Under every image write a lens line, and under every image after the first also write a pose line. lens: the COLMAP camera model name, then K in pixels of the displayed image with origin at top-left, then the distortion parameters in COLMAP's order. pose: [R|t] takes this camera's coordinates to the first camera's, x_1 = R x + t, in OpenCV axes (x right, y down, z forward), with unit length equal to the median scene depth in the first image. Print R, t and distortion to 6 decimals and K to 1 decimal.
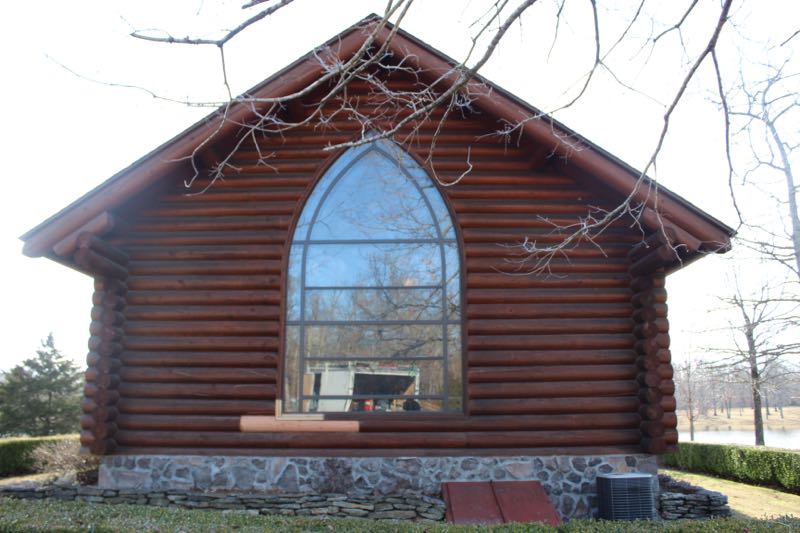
lens RADIAL K [[669.9, 0, 400.0], [0, 669.9, 266.5], [0, 0, 1]] dist [-0.145996, 0.118899]
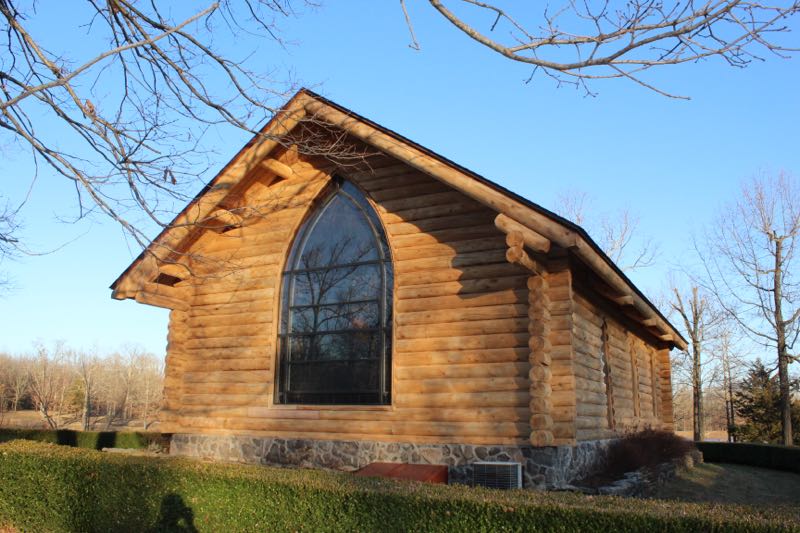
lens RADIAL K [[669.9, 0, 400.0], [0, 669.9, 266.5], [0, 0, 1]] dist [-0.145996, 0.118899]
pose [[0.875657, -0.092935, -0.473906, 0.705754], [0.094032, 0.995338, -0.021442, 0.003897], [0.473690, -0.025786, 0.880314, -0.025197]]
